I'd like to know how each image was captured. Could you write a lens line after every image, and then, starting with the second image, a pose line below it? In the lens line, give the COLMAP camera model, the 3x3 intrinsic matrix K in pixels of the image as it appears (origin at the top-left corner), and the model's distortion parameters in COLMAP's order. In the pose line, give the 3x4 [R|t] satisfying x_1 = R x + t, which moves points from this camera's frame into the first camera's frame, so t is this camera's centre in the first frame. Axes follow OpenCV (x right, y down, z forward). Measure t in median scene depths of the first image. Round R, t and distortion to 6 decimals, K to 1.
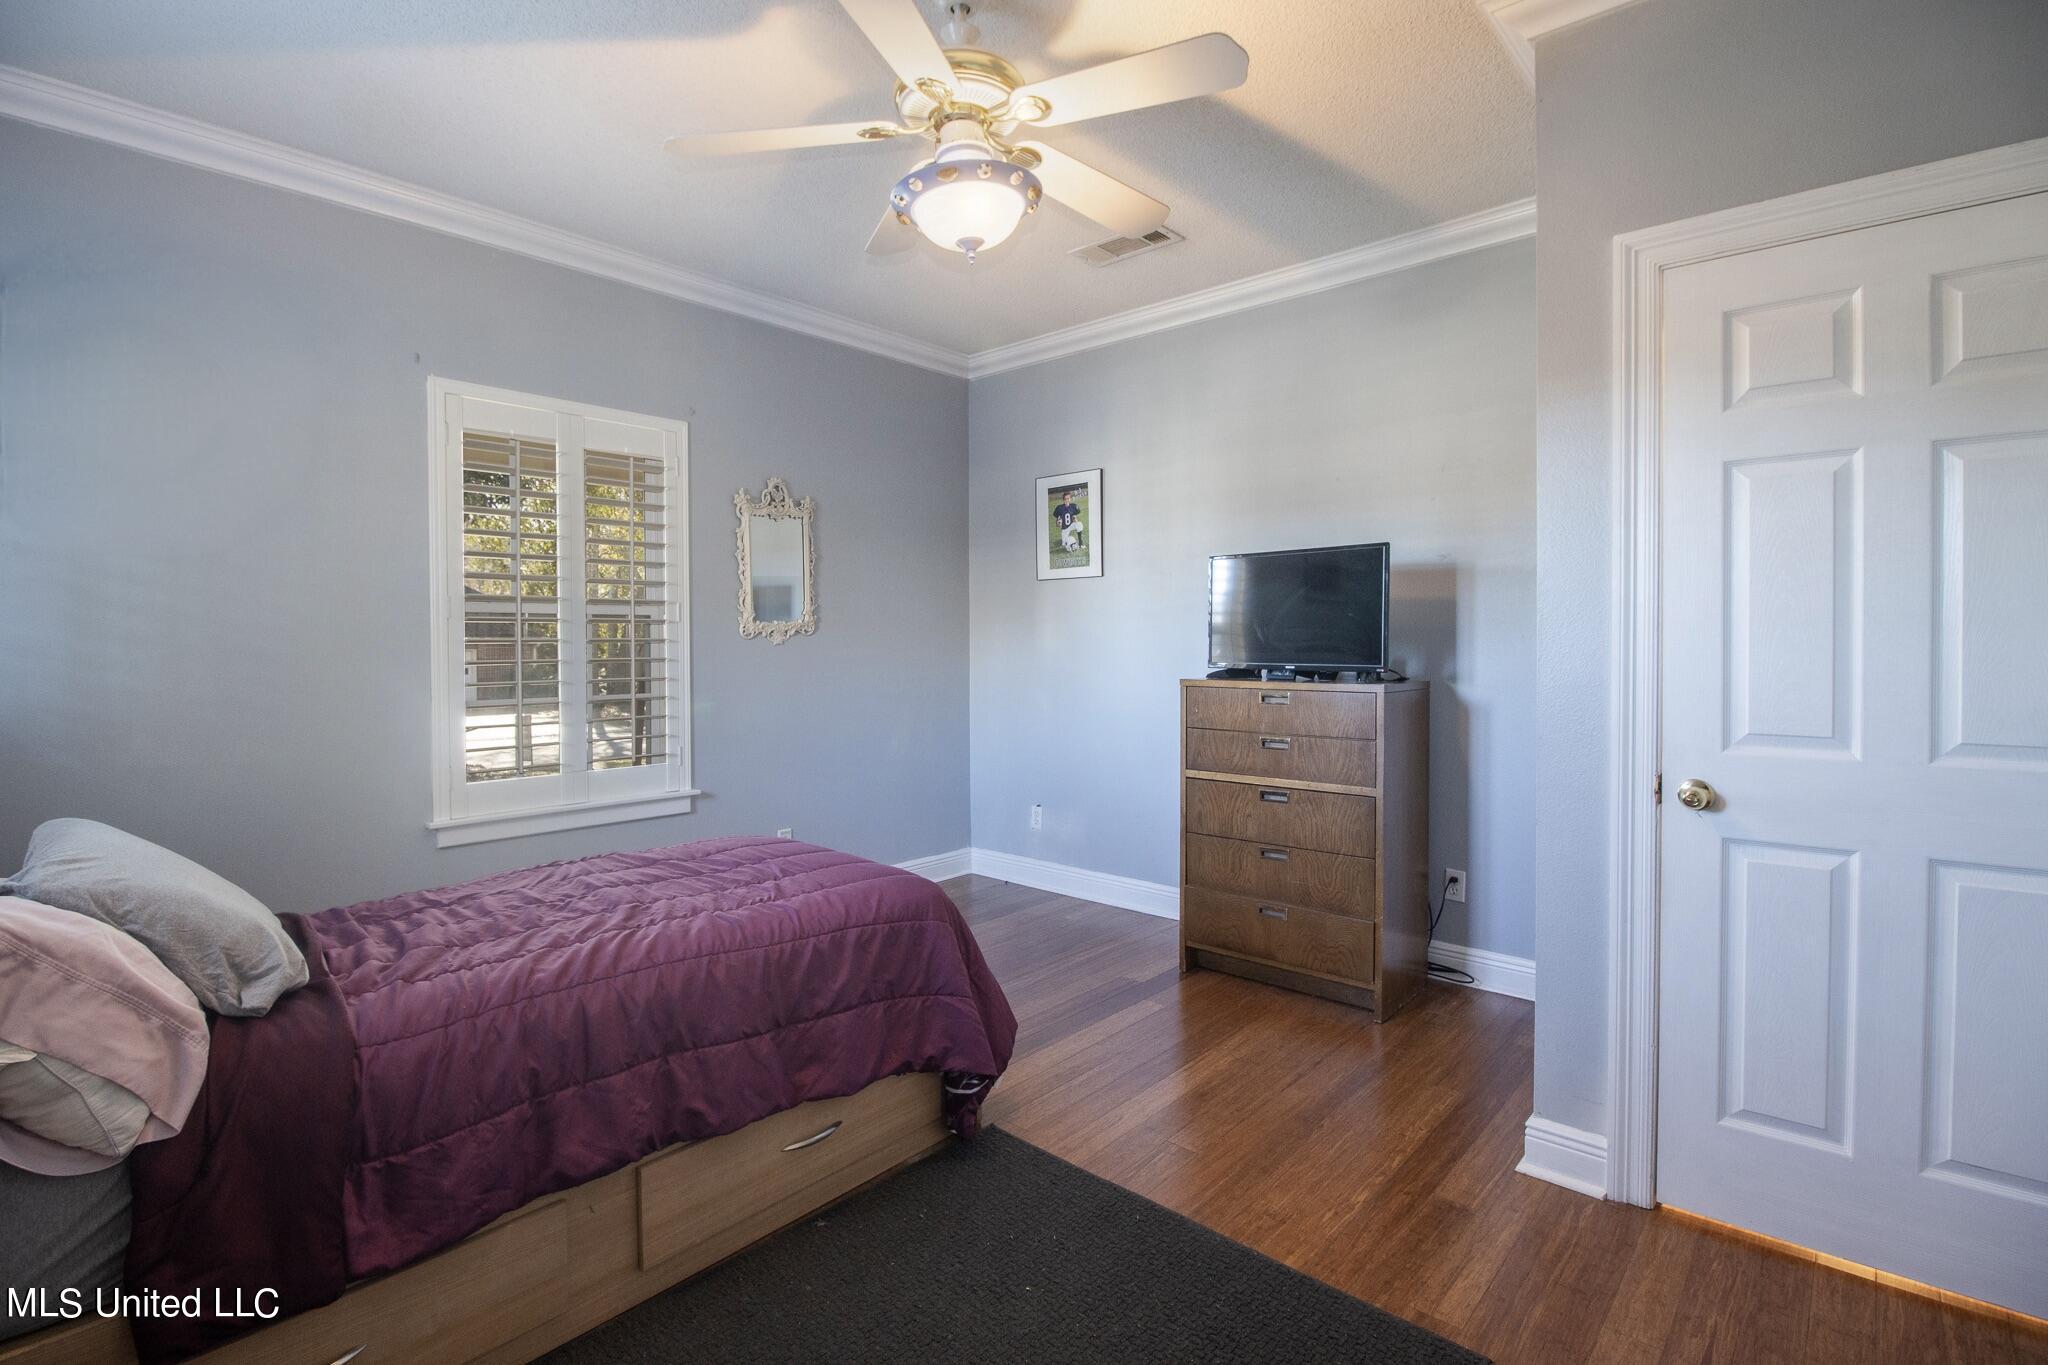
lens RADIAL K [[947.5, 0, 1017.6], [0, 947.5, 658.1], [0, 0, 1]] dist [-0.000492, -0.025343]
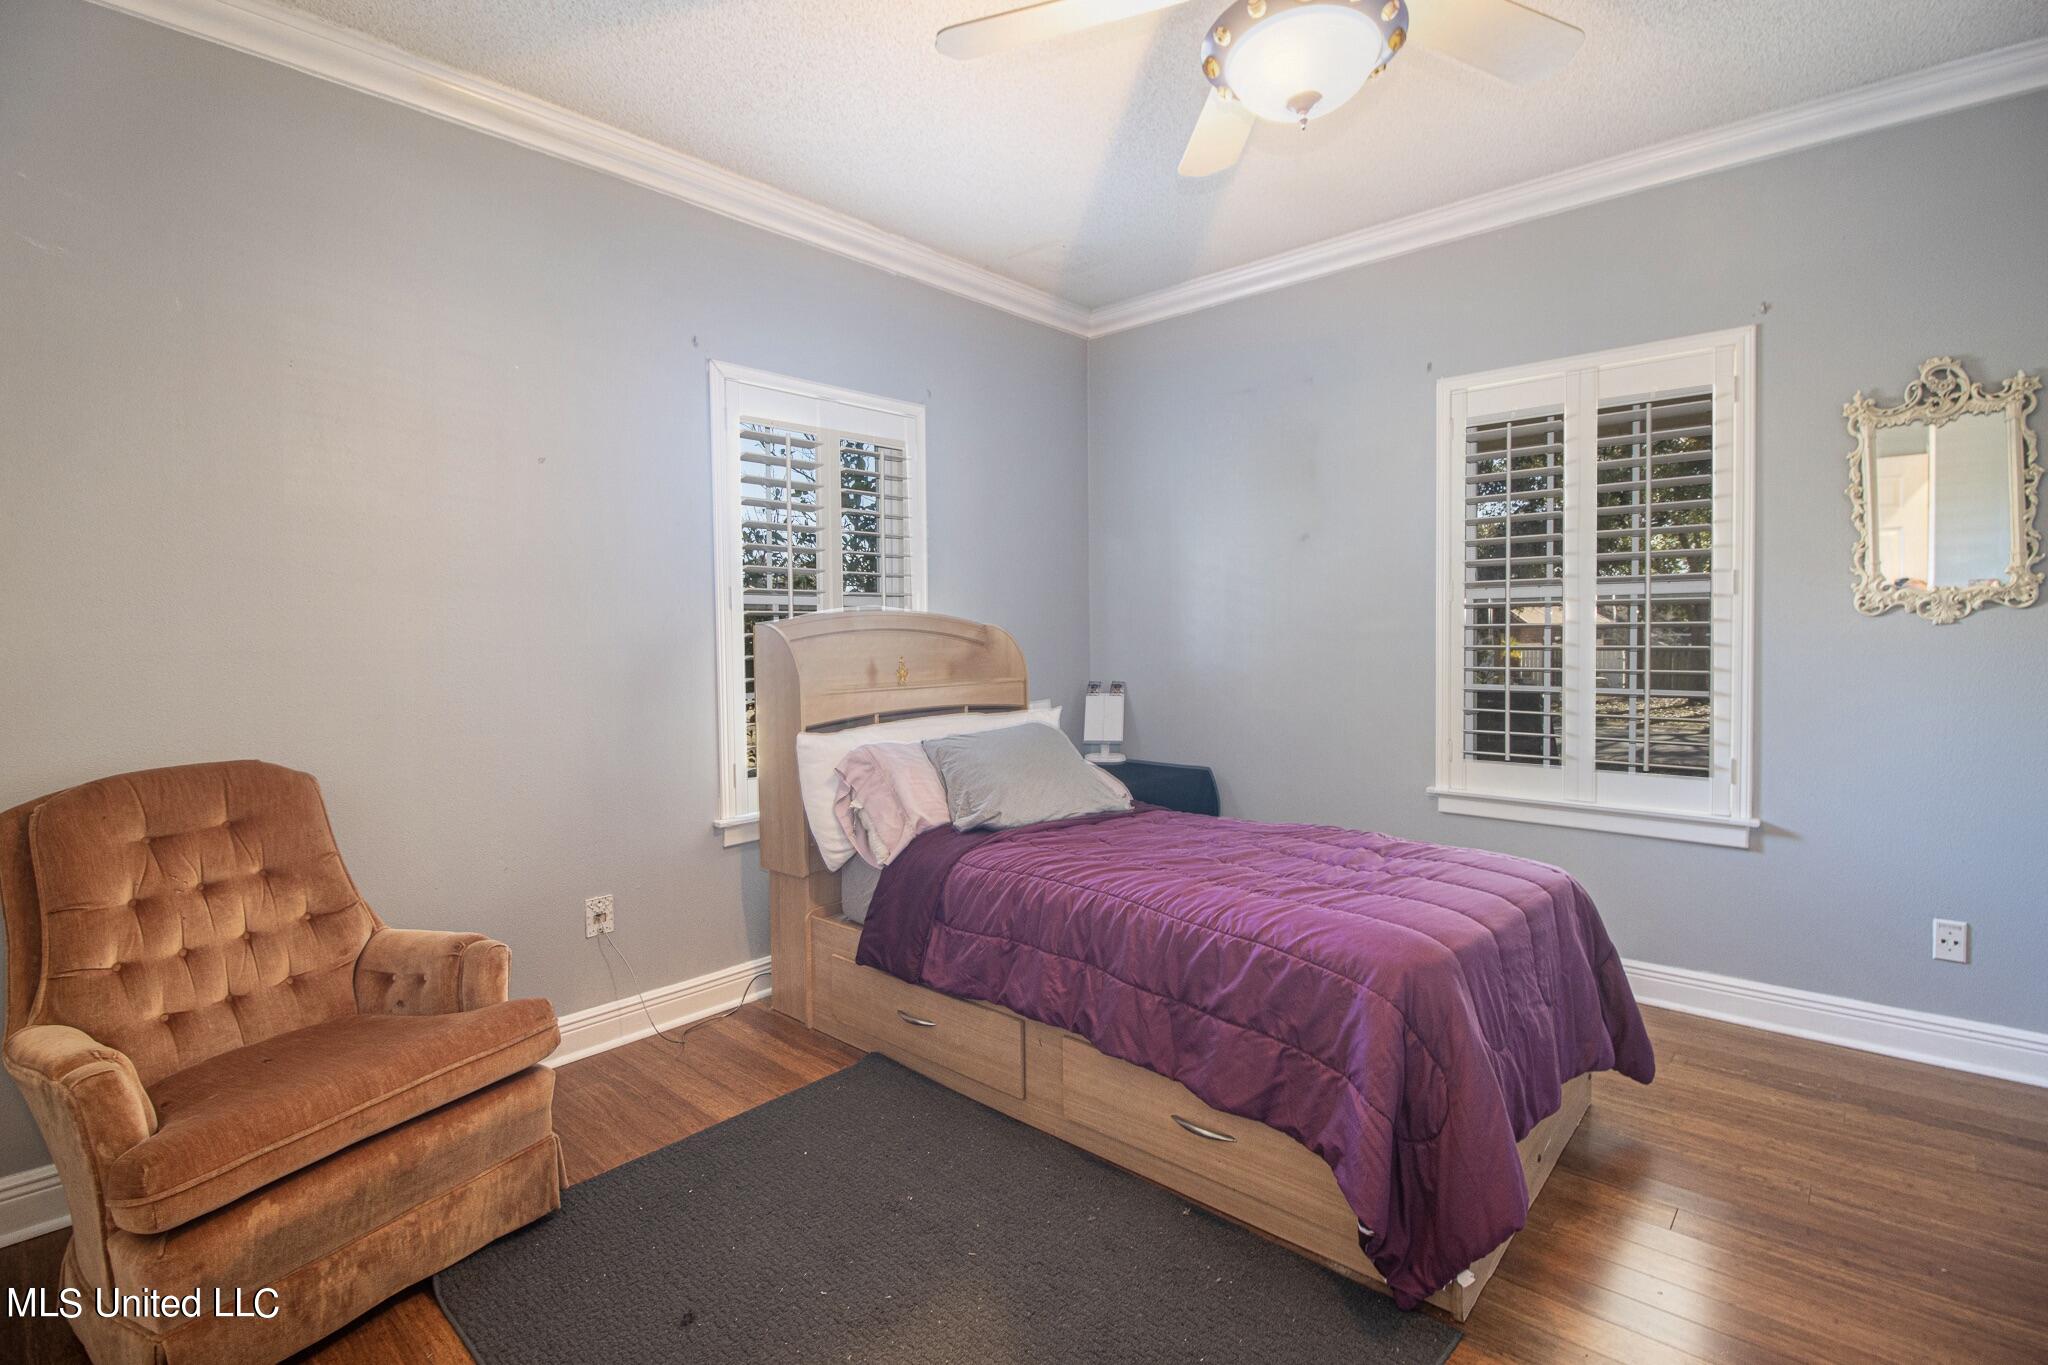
lens RADIAL K [[947.5, 0, 1017.6], [0, 947.5, 658.1], [0, 0, 1]] dist [-0.000492, -0.025343]
pose [[-0.015352, 0.030818, -0.999407, 0.488174], [-0.006374, 0.999502, 0.030919, -0.008383], [0.999862, 0.006845, -0.015147, 0.530700]]
